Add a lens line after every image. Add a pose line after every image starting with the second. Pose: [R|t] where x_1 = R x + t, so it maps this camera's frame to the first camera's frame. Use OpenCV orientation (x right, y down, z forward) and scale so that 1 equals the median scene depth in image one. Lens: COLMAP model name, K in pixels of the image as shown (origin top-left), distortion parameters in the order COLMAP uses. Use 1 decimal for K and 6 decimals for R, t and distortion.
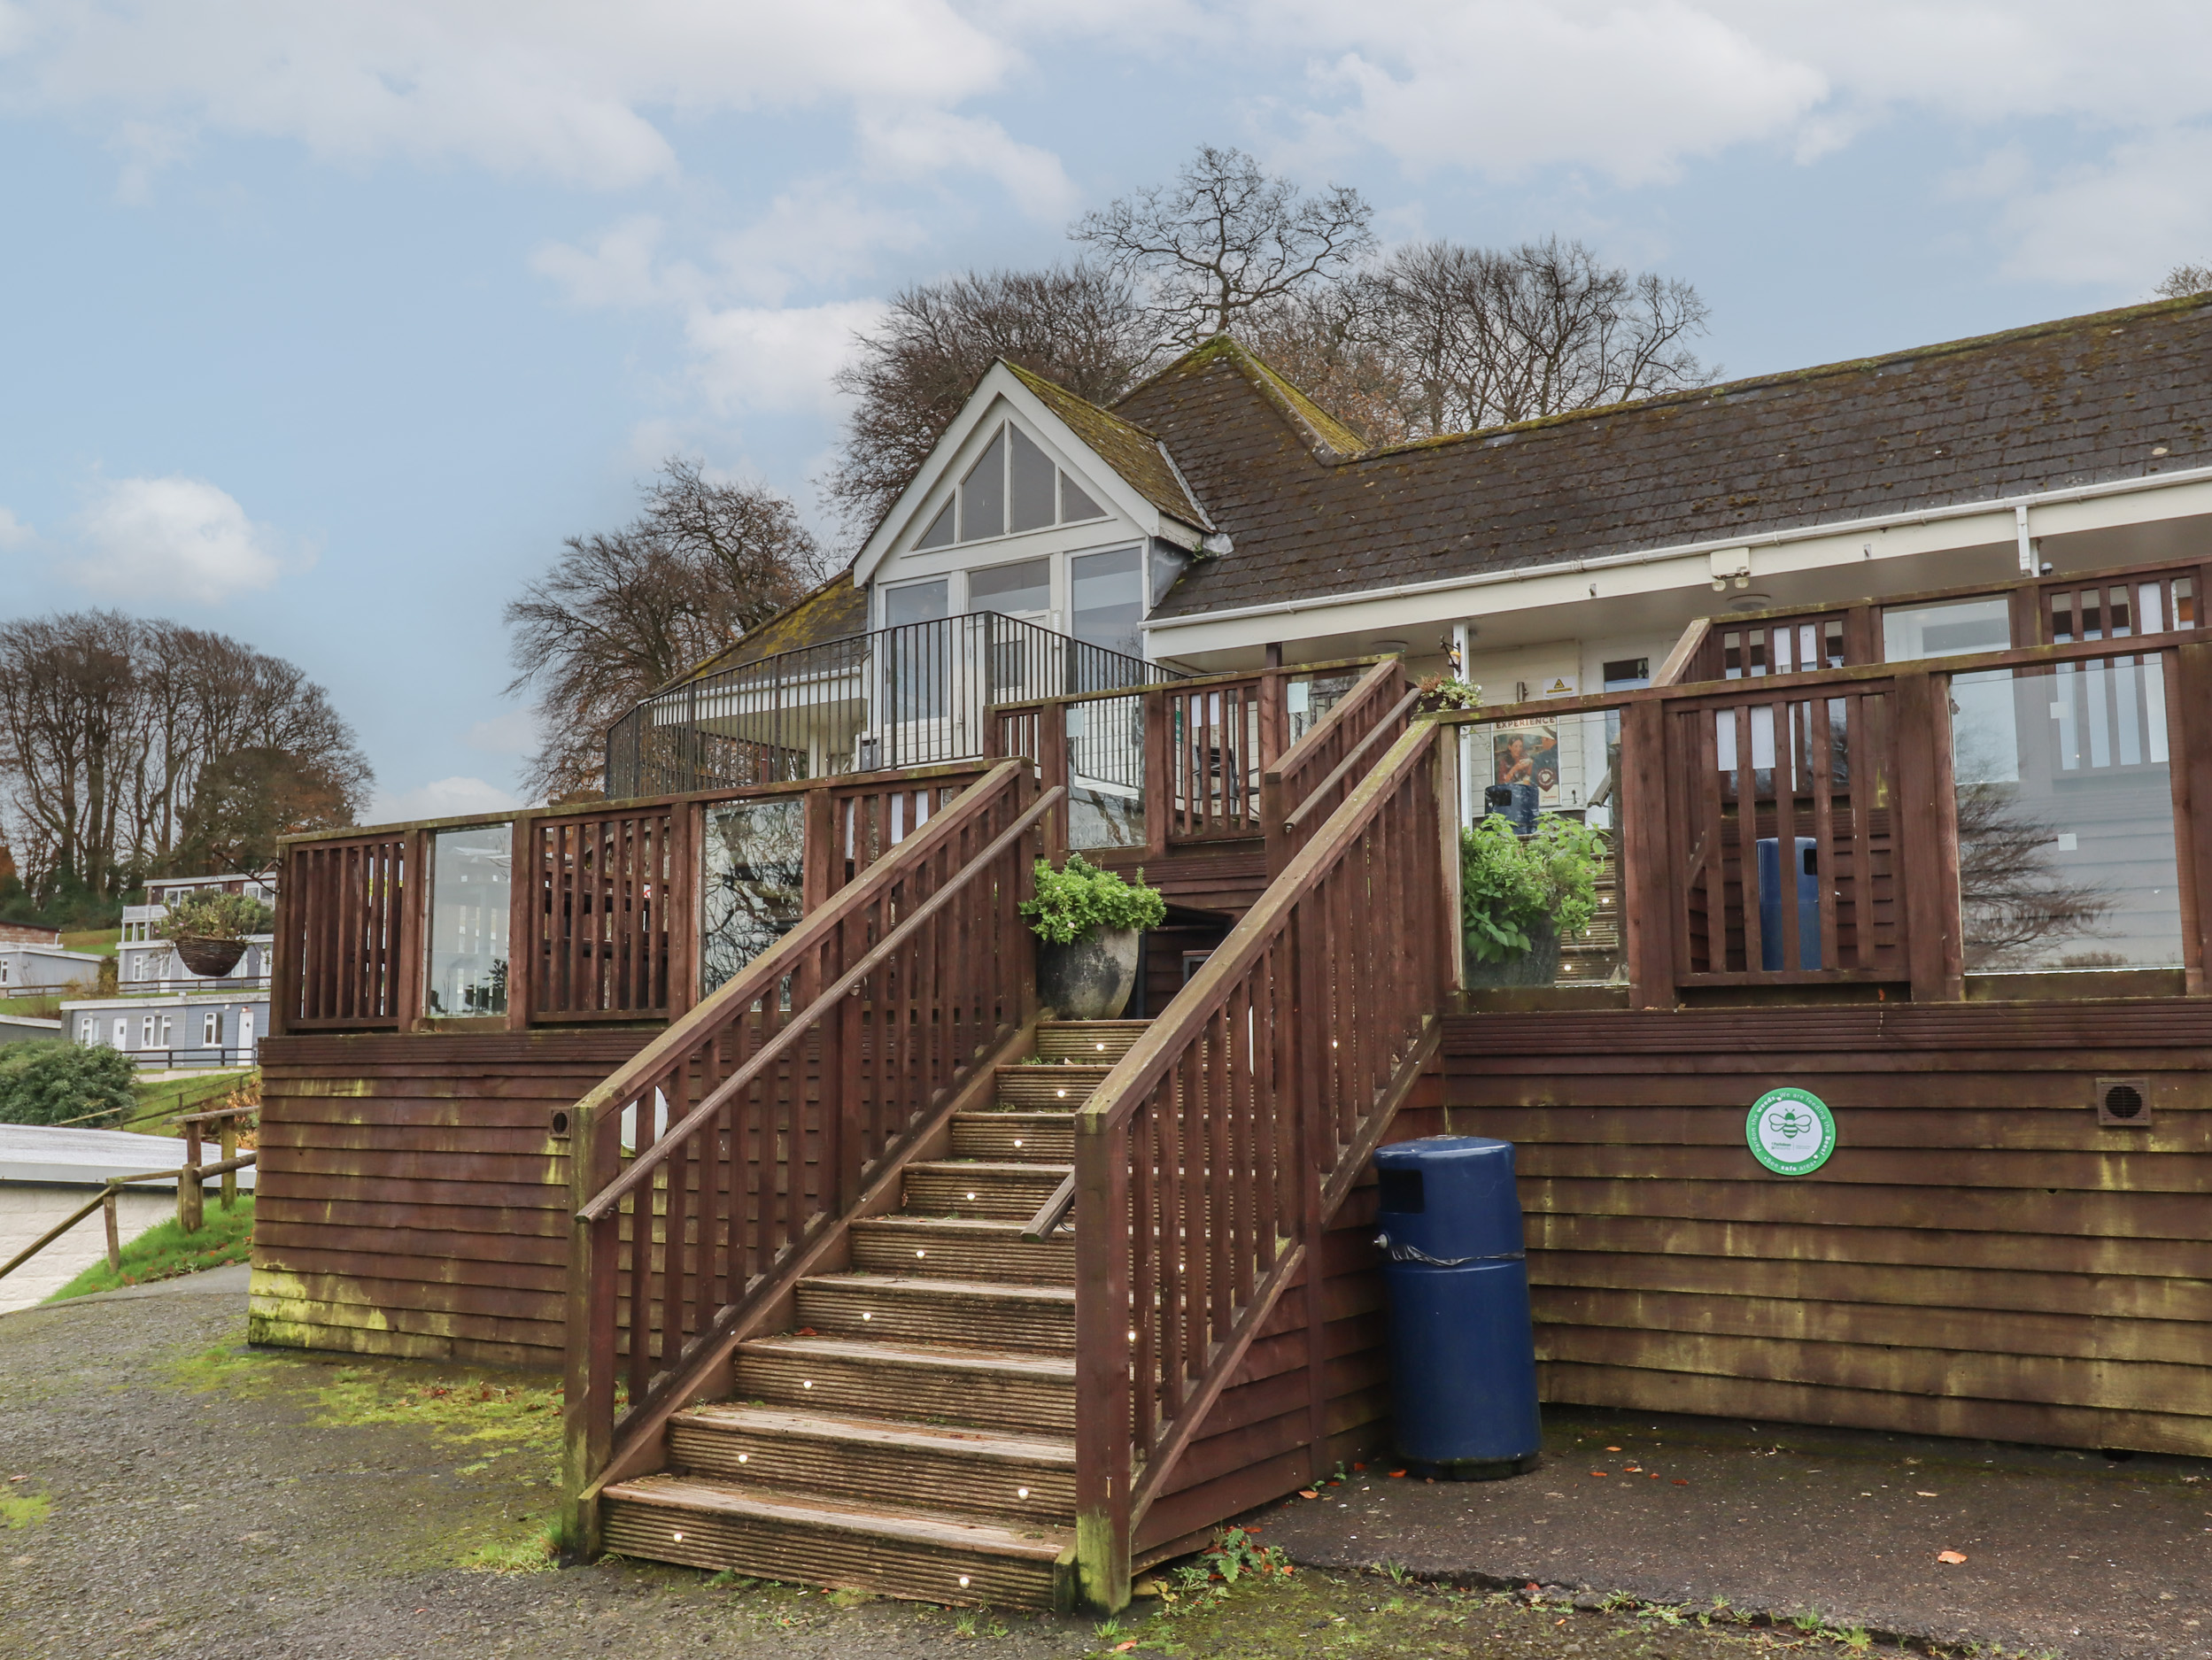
lens RADIAL K [[1963.6, 0, 1106.0], [0, 1963.6, 830.0], [0, 0, 1]] dist [0.020798, -0.020306]
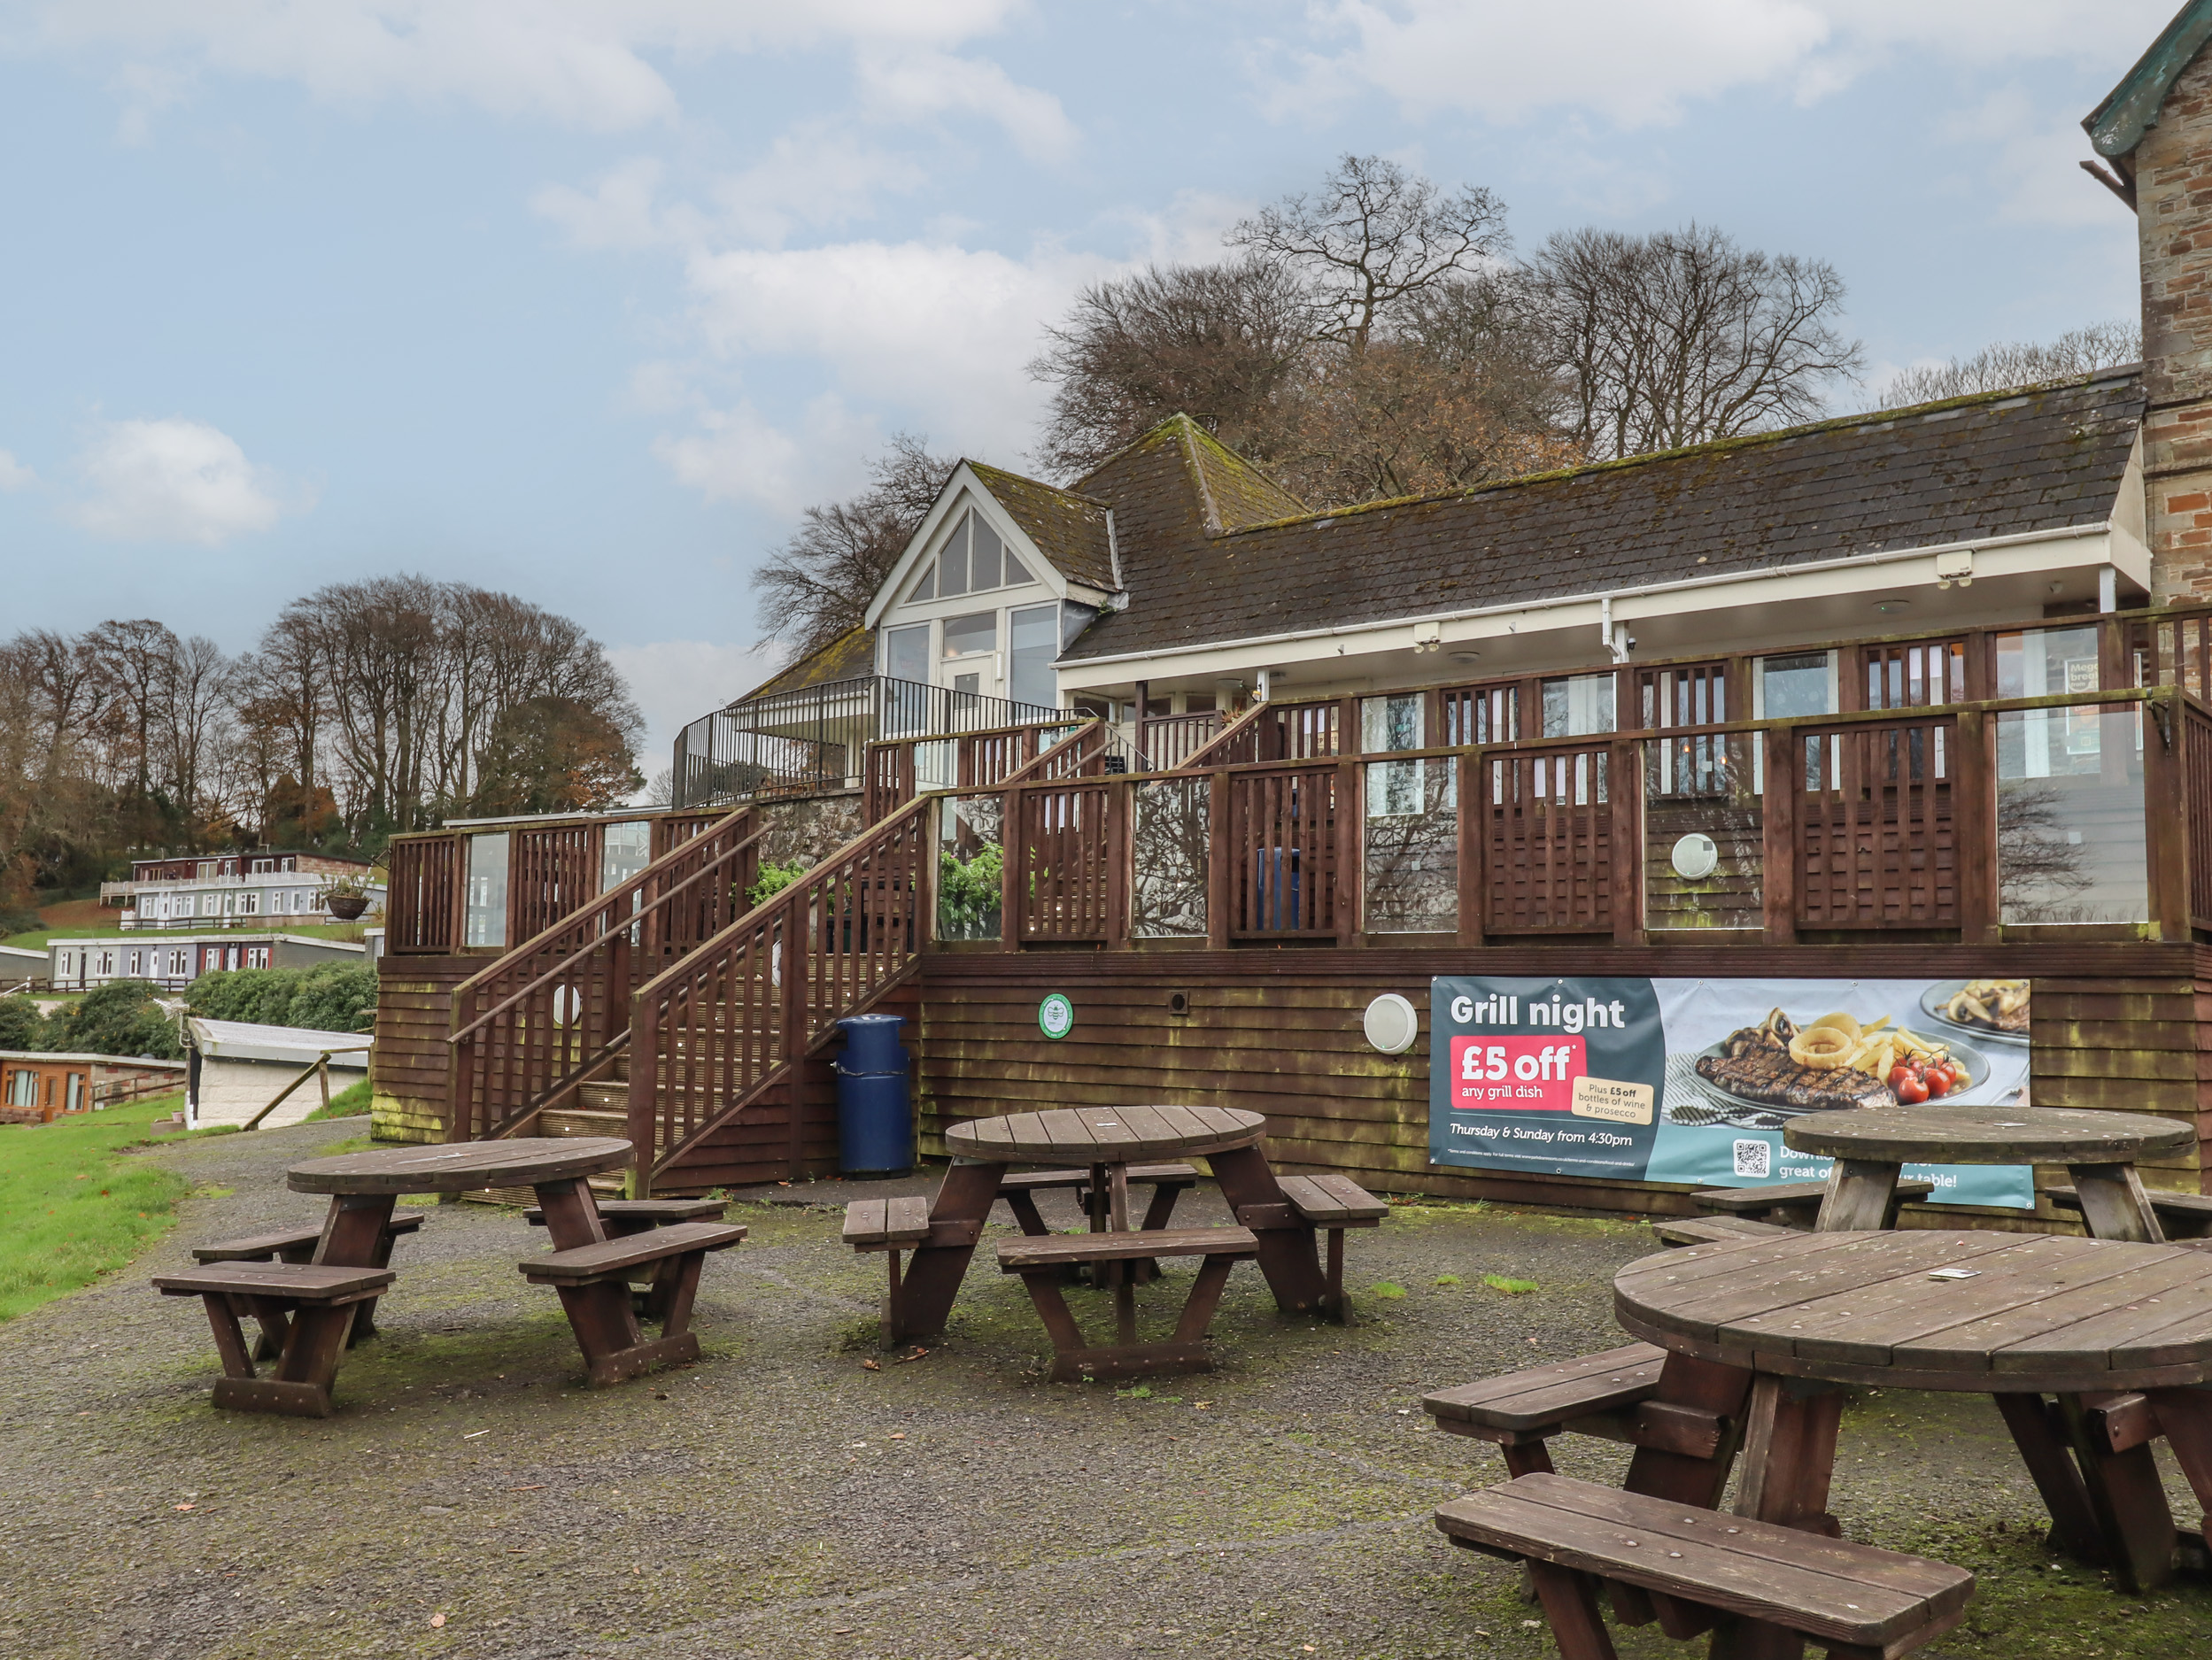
lens RADIAL K [[1963.6, 0, 1106.0], [0, 1963.6, 830.0], [0, 0, 1]] dist [0.020798, -0.020306]
pose [[0.990551, 0.009351, -0.136823, 0.064581], [-0.005247, 0.999526, 0.030326, -0.008791], [0.137042, -0.029321, 0.990131, -0.088779]]
